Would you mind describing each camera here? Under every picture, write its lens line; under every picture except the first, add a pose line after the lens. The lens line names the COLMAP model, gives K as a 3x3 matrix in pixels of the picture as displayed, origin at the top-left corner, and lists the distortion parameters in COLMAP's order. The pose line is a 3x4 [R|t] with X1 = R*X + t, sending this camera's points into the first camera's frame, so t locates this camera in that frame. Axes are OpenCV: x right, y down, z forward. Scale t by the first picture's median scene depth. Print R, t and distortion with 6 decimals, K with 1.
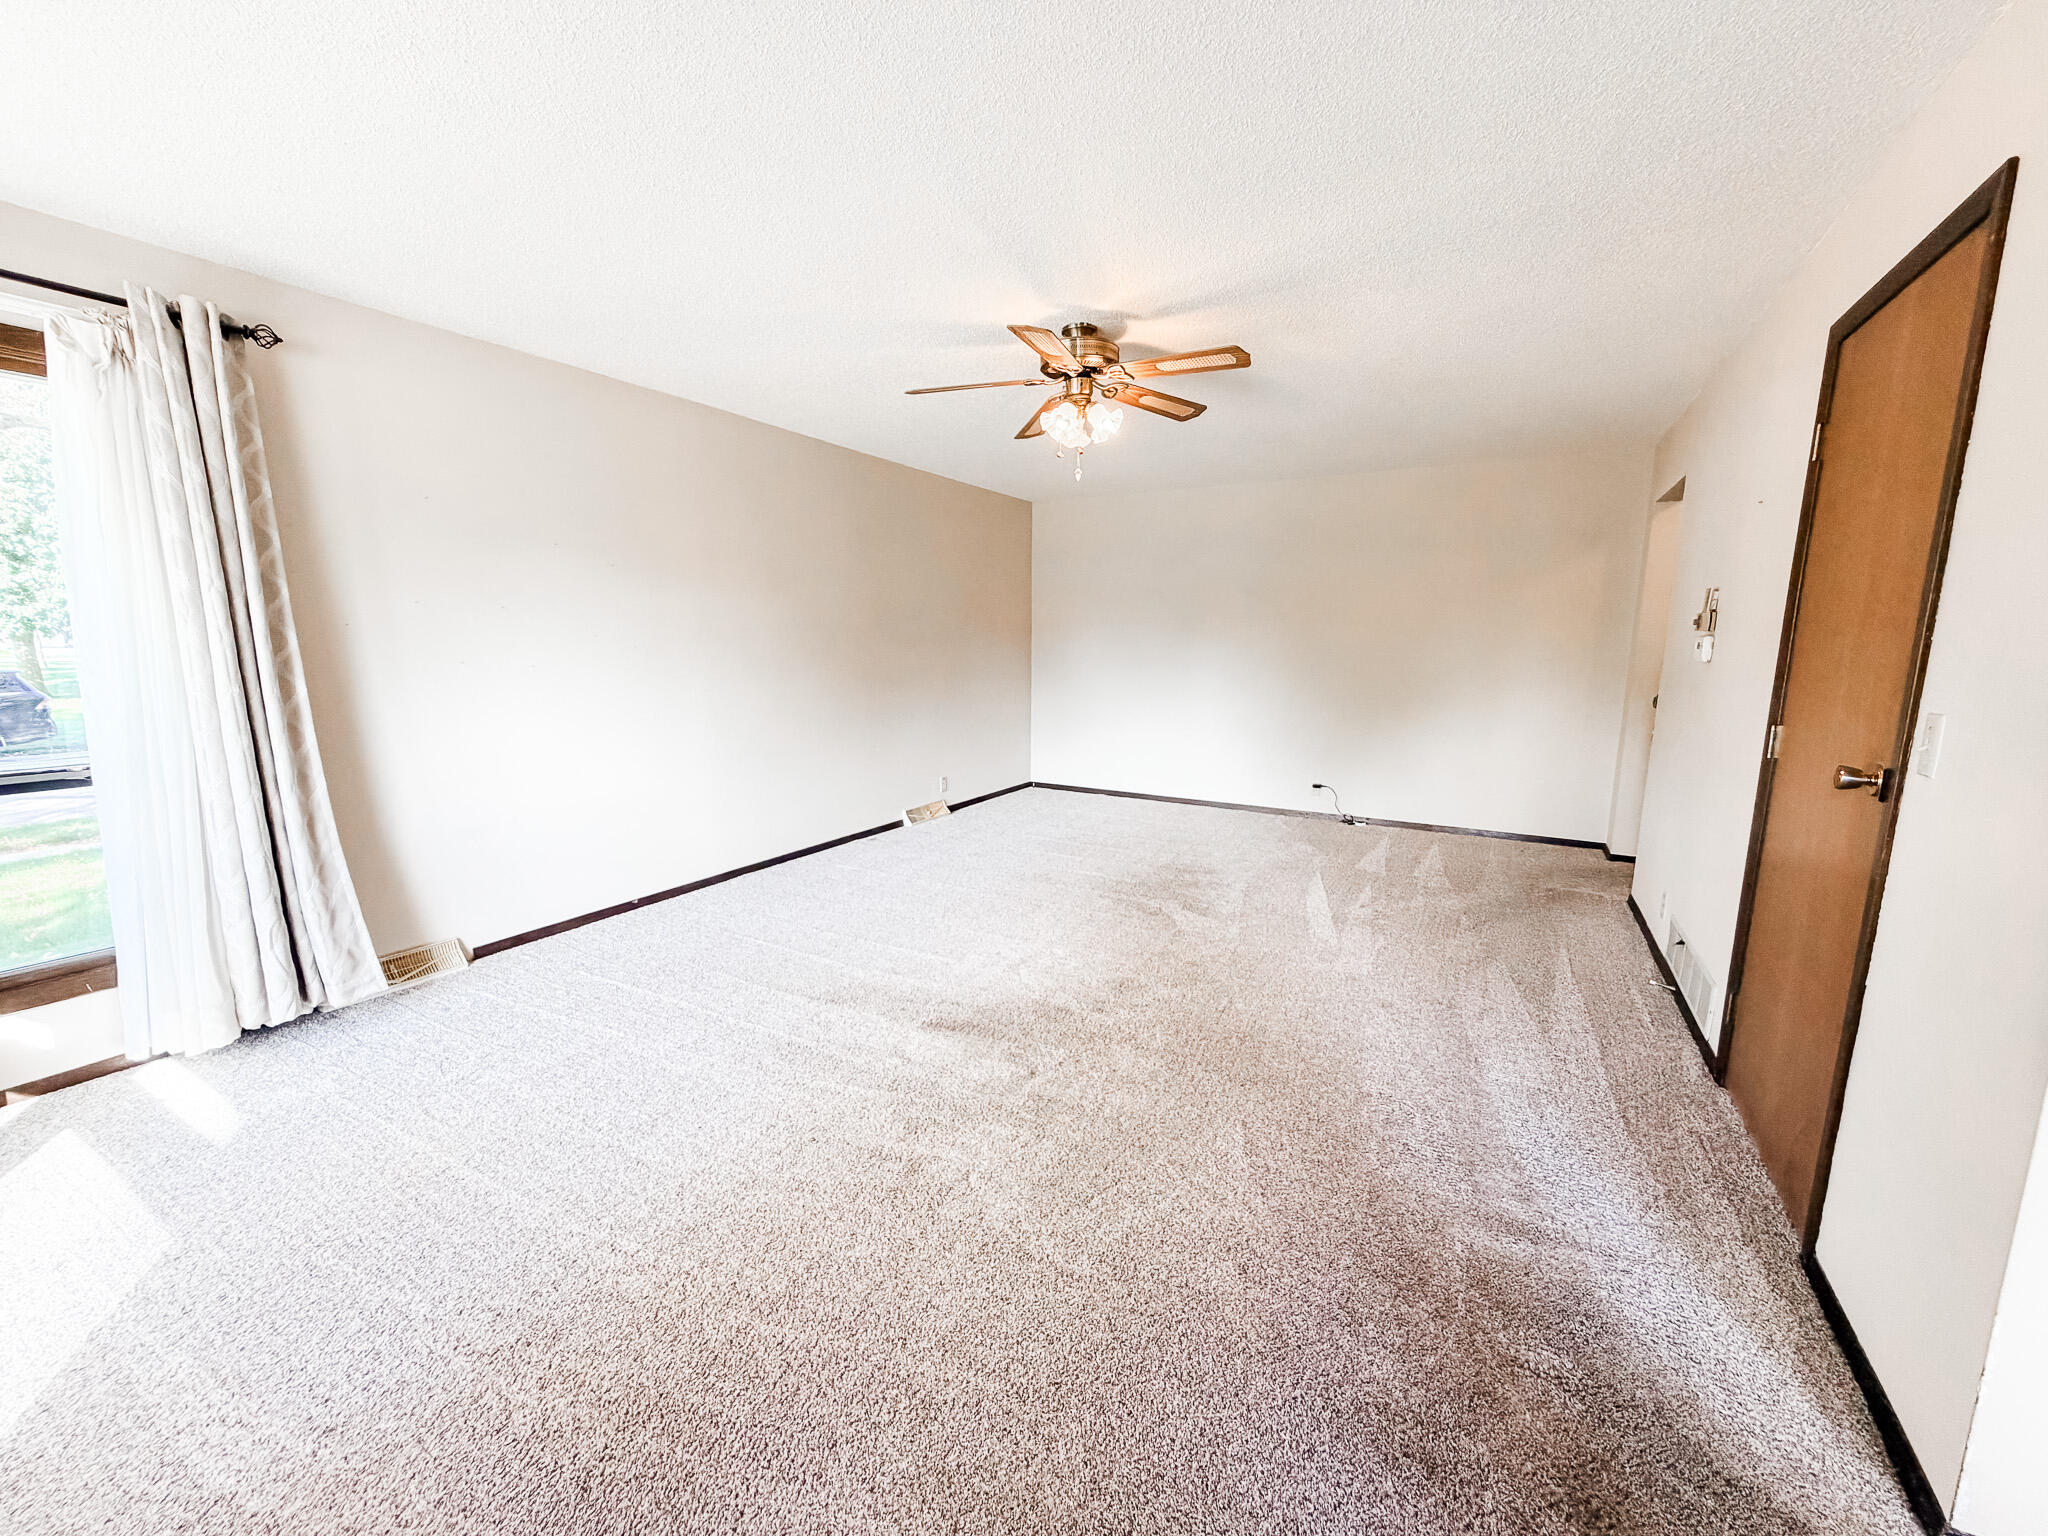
lens RADIAL K [[814.1, 0, 1015.3], [0, 814.1, 769.6], [0, 0, 1]] dist [-0.002531, 0.000566]
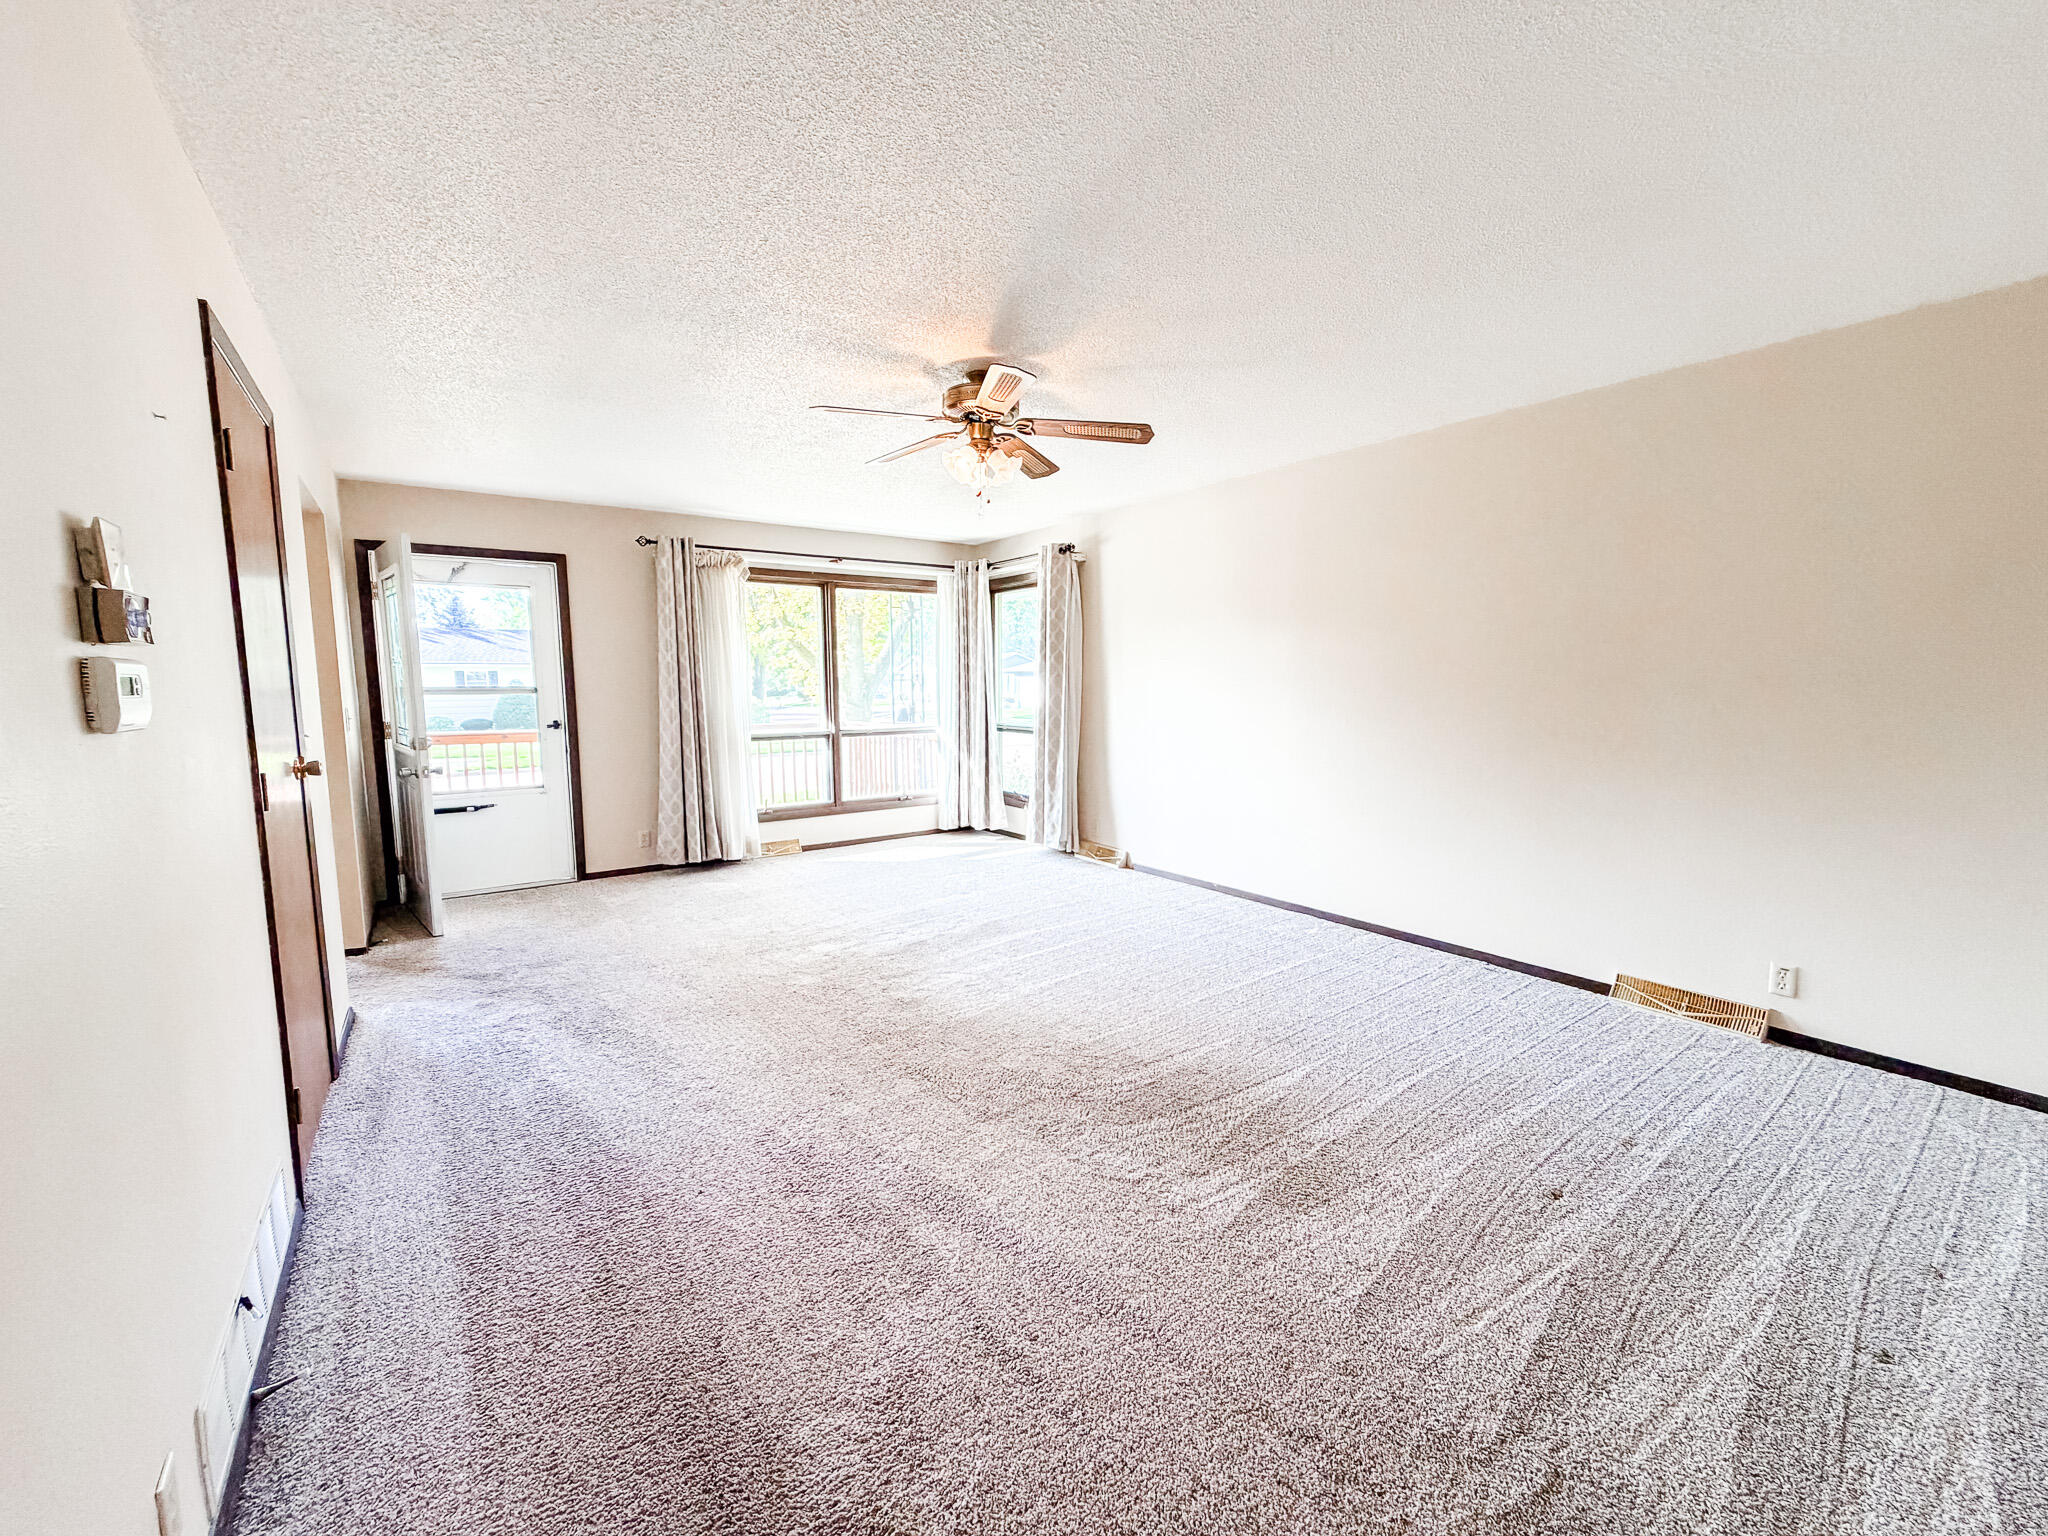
lens RADIAL K [[814.1, 0, 1015.3], [0, 814.1, 769.6], [0, 0, 1]] dist [-0.002531, 0.000566]
pose [[-0.411366, 0.096236, -0.906375, 0.808210], [-0.142968, 0.975289, 0.168441, -0.185664], [0.900188, 0.198874, -0.387442, 1.197286]]
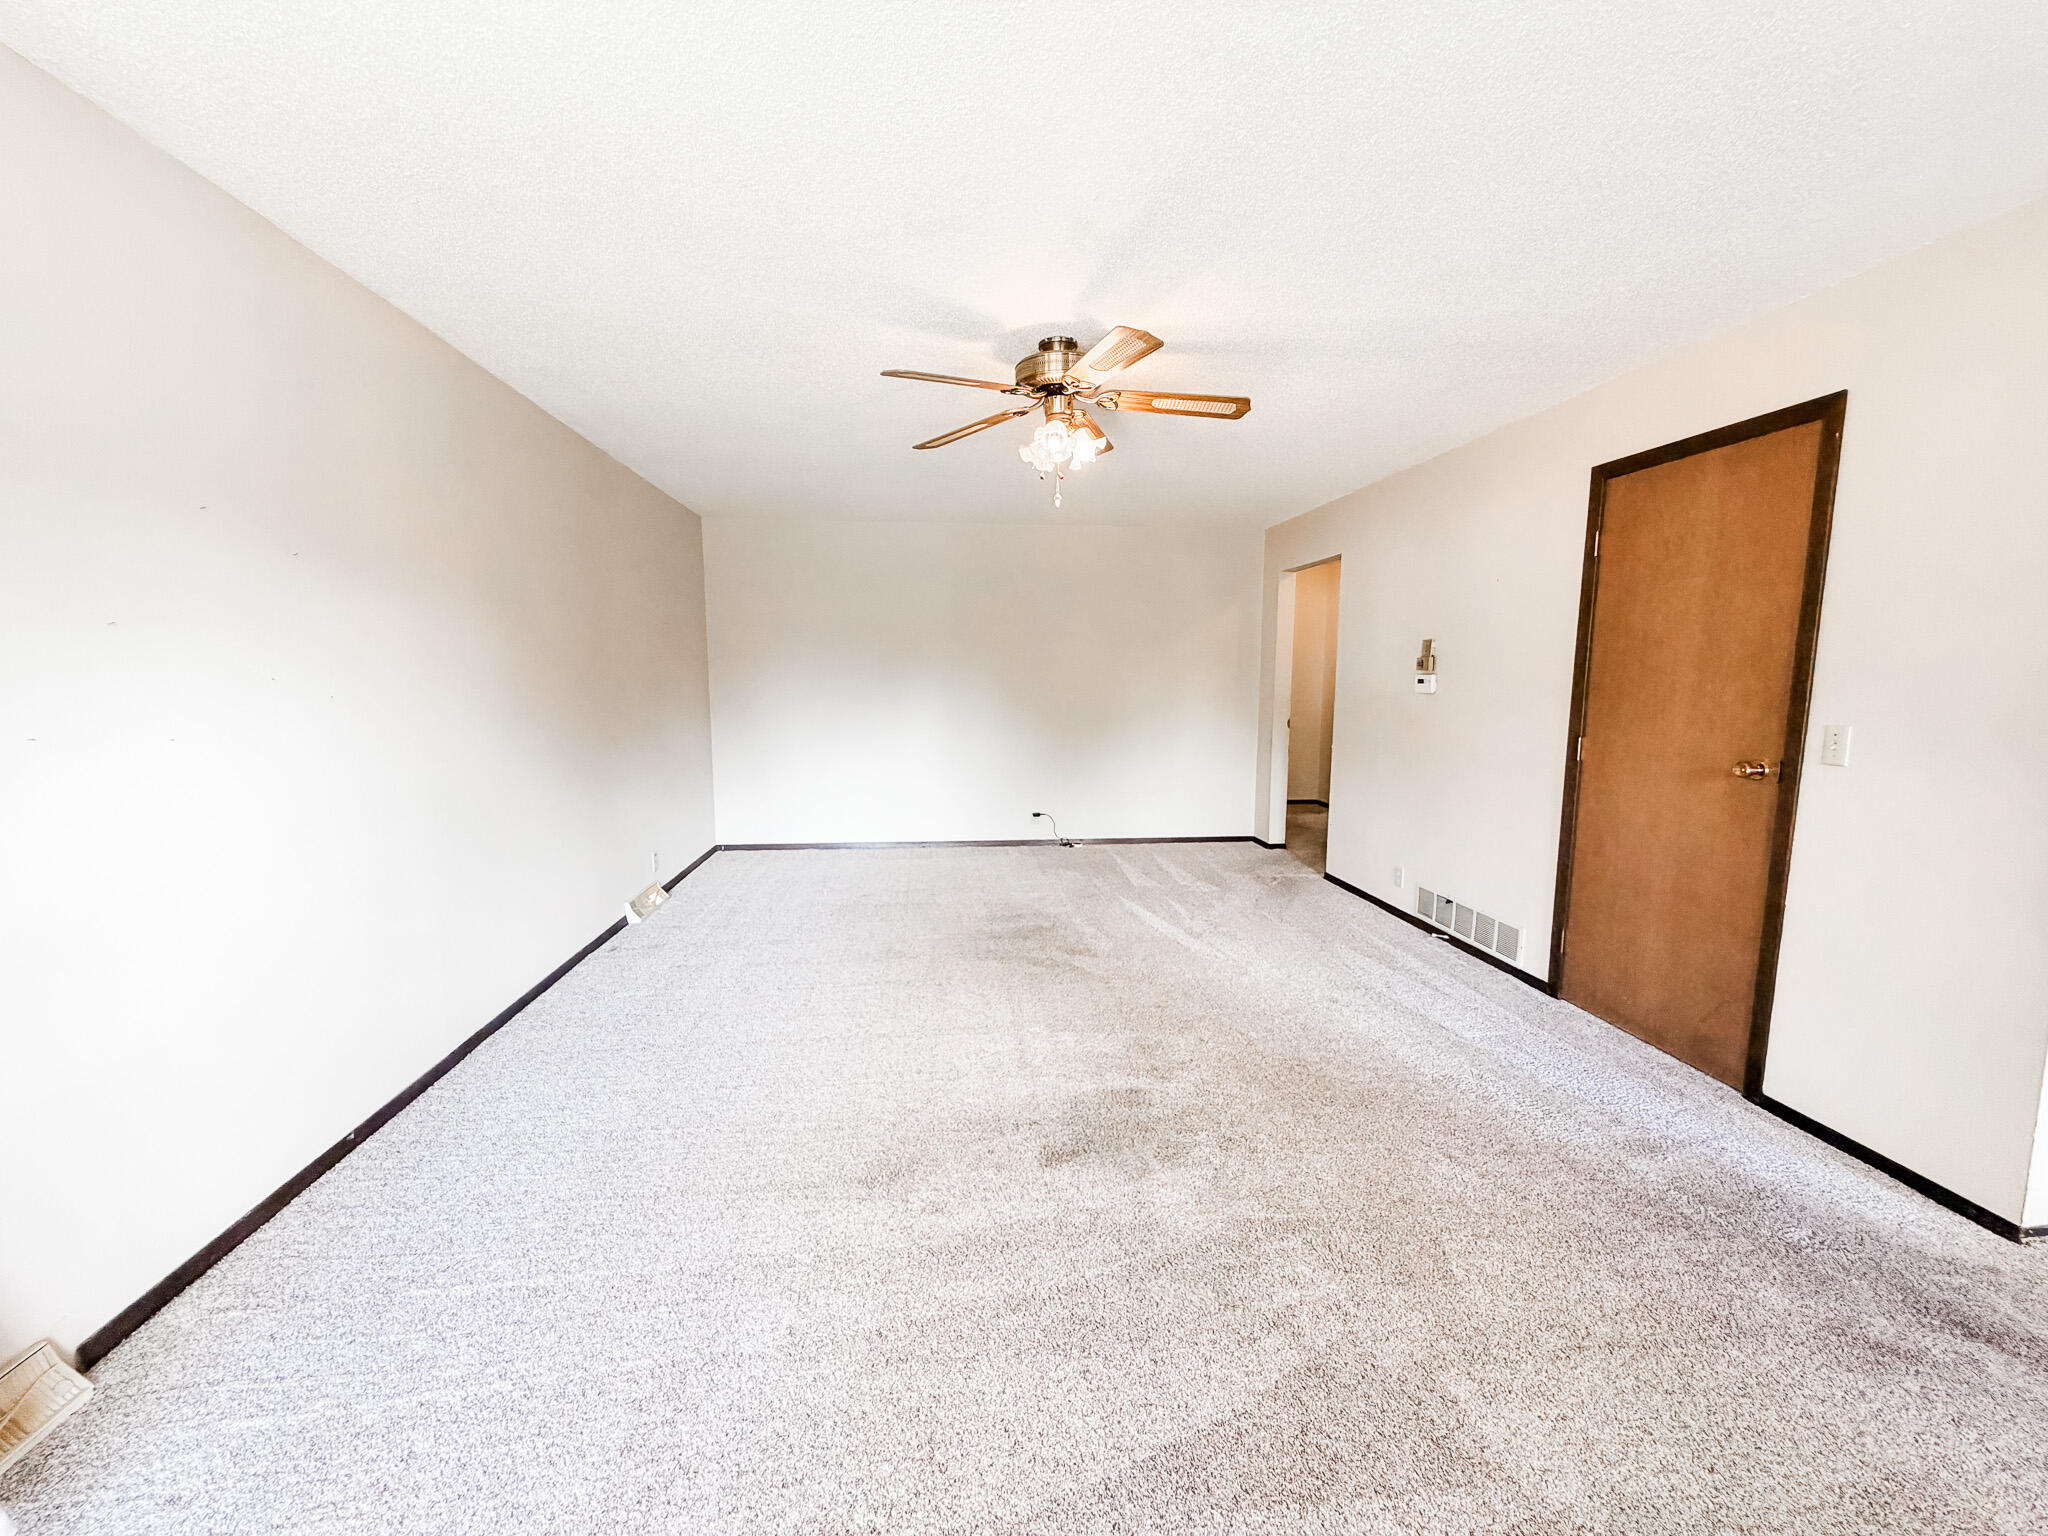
lens RADIAL K [[814.1, 0, 1015.3], [0, 814.1, 769.6], [0, 0, 1]] dist [-0.002531, 0.000566]
pose [[0.805664, -0.071578, 0.588033, -0.414900], [0.096041, 0.995323, -0.010430, -0.045823], [-0.584536, 0.064879, 0.808770, 0.248622]]
